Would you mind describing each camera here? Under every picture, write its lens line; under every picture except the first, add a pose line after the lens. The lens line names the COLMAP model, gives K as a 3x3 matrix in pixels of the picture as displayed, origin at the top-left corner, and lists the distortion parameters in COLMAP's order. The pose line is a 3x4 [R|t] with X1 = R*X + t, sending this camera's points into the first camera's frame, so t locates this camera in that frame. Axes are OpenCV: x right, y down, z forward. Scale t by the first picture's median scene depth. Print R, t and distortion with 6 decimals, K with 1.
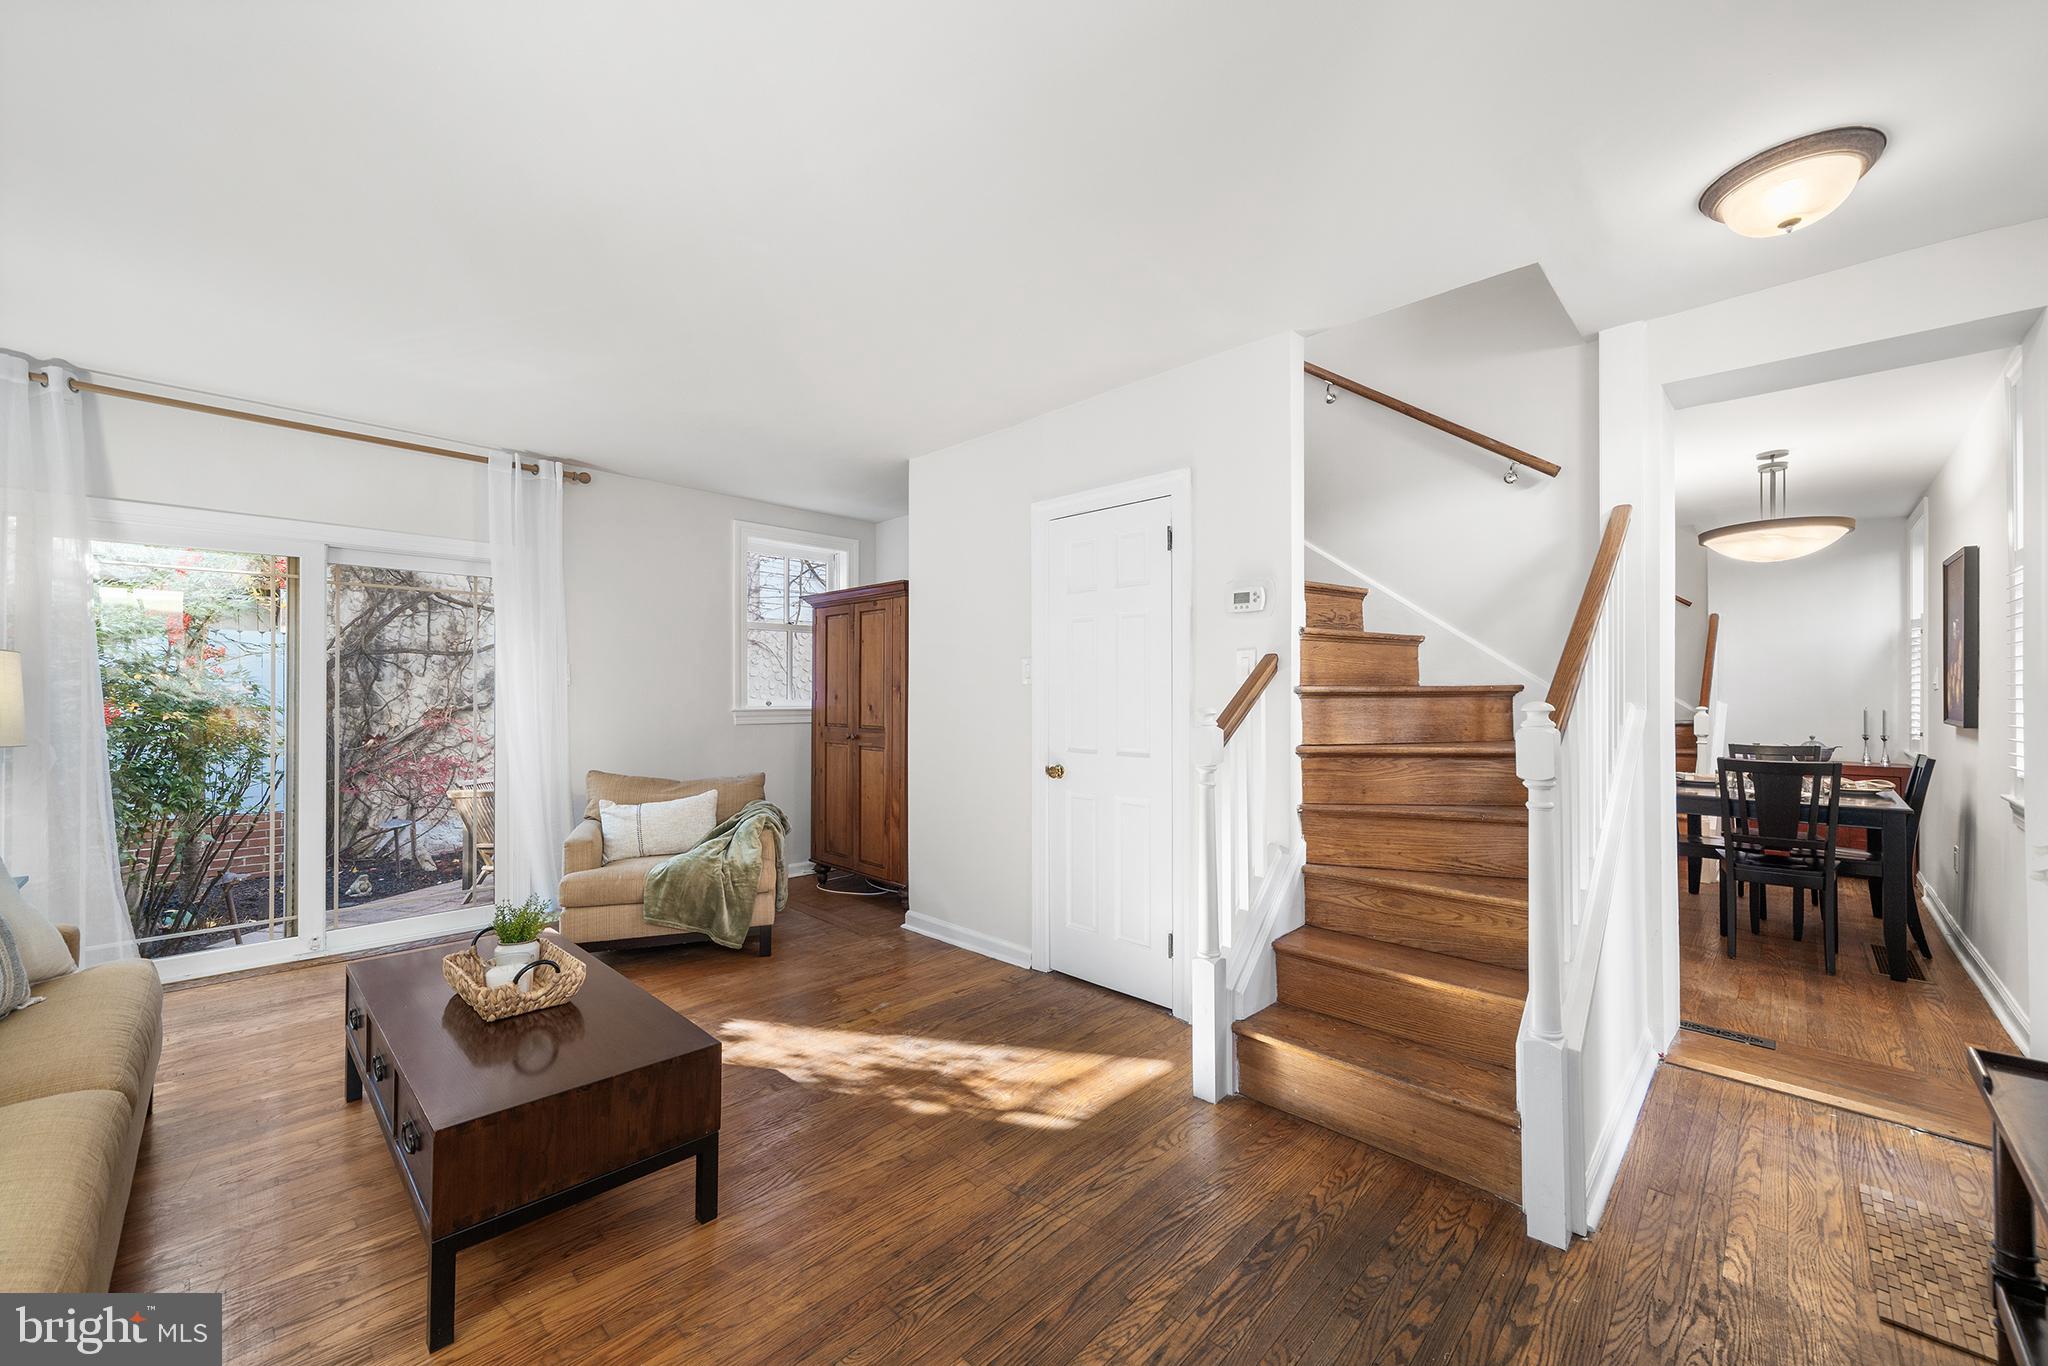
lens RADIAL K [[792.3, 0, 1024.0], [0, 792.3, 683.0], [0, 0, 1]] dist [-0.005238, -0.000175]
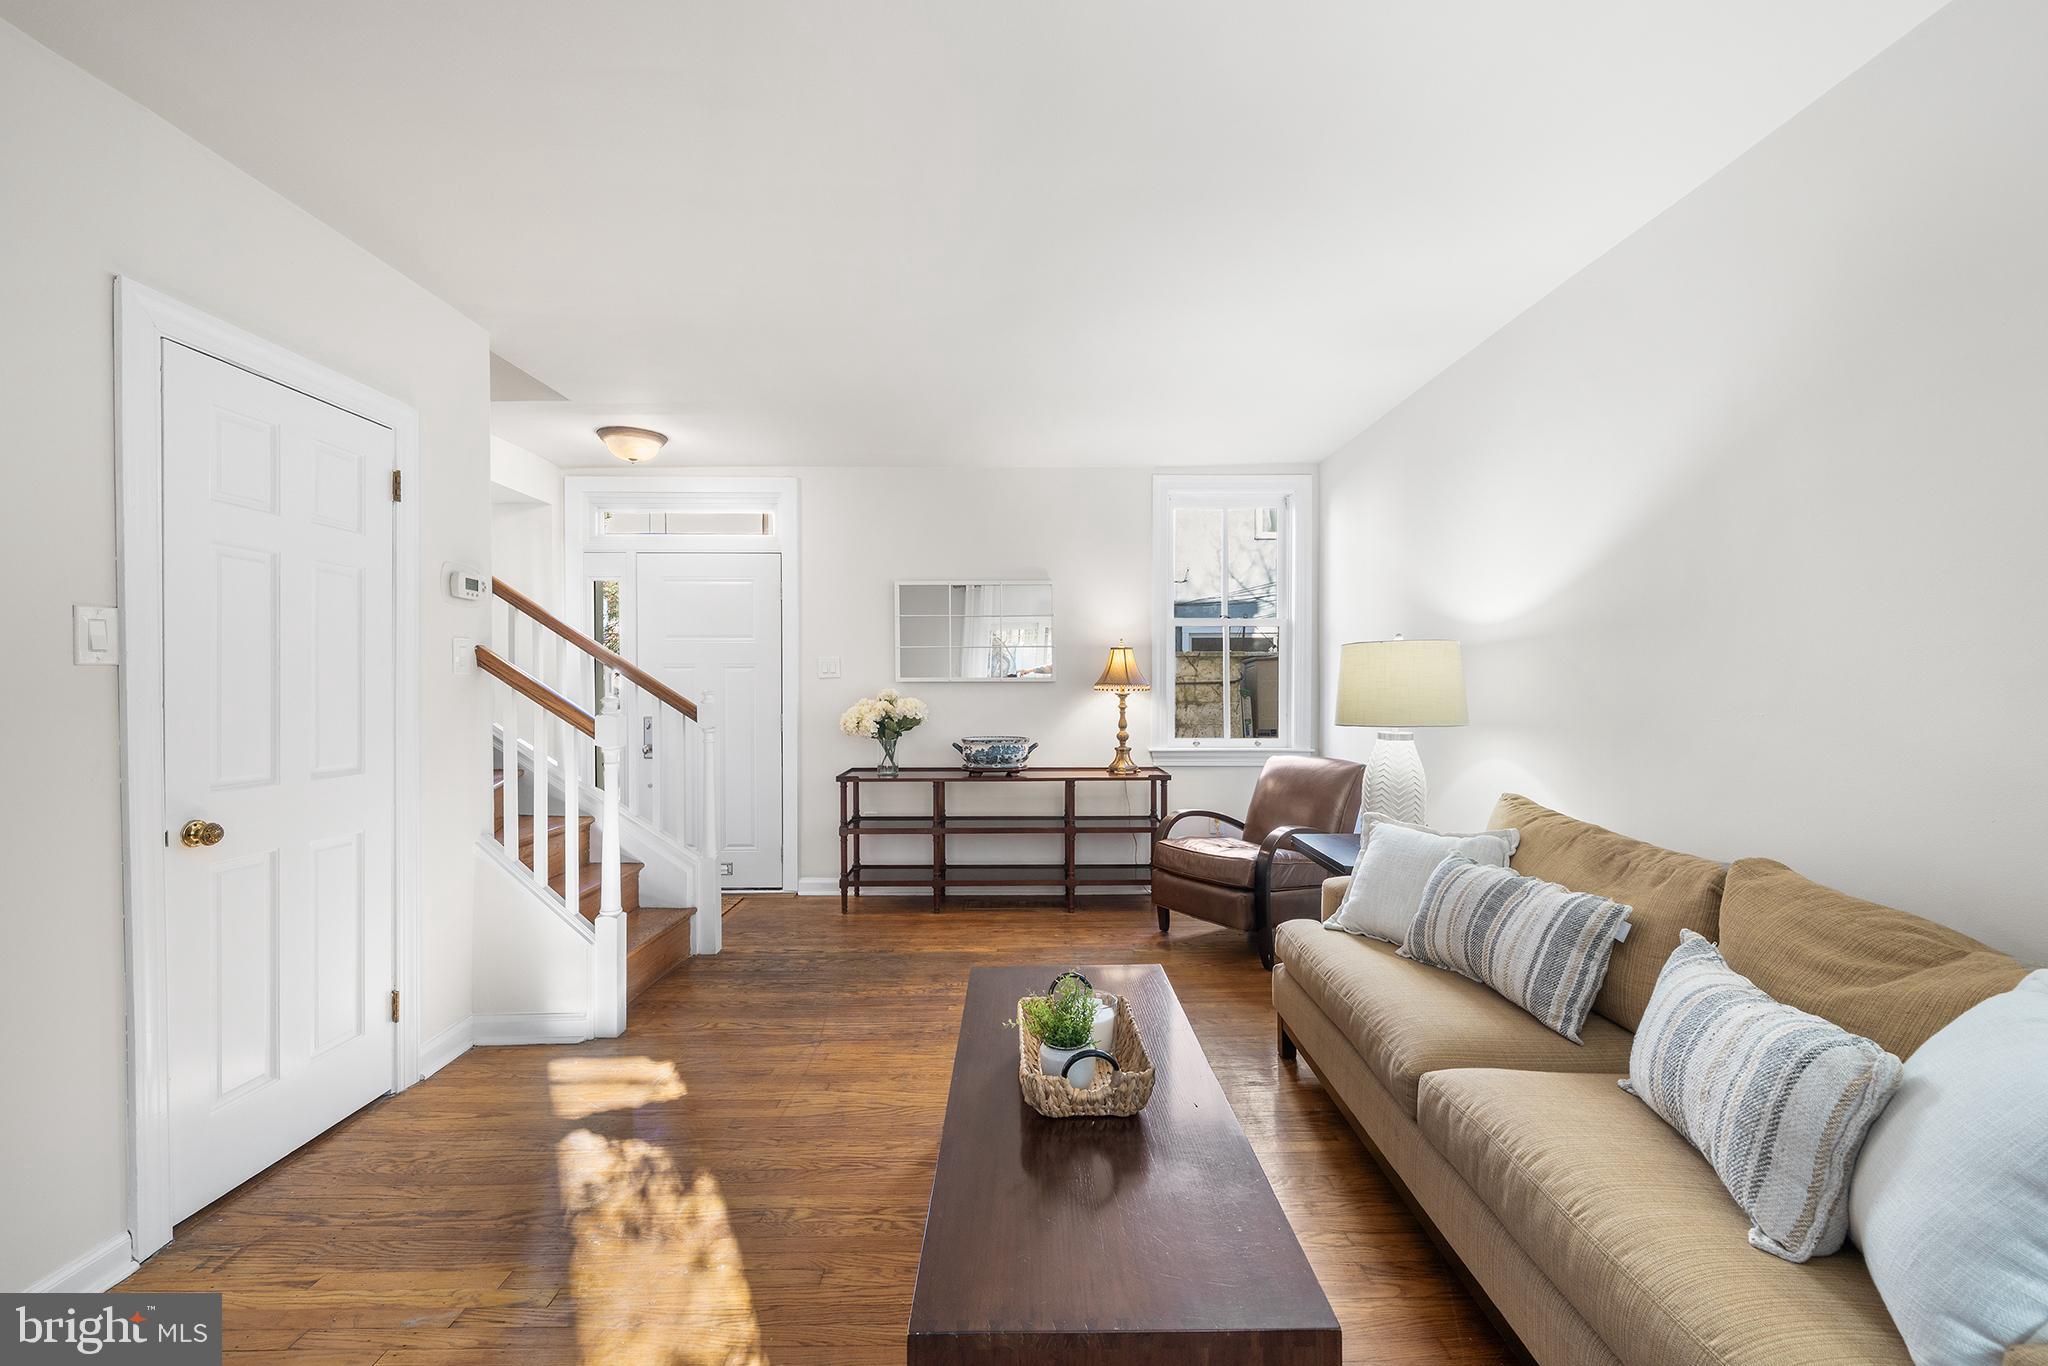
lens RADIAL K [[818.0, 0, 1024.0], [0, 818.0, 683.0], [0, 0, 1]] dist [0.001058, 0.000129]
pose [[-0.697918, 0.001887, 0.716175, -0.688383], [-0.011344, 0.999842, -0.013689, 0.013173], [-0.716088, -0.017678, -0.697786, 0.931733]]
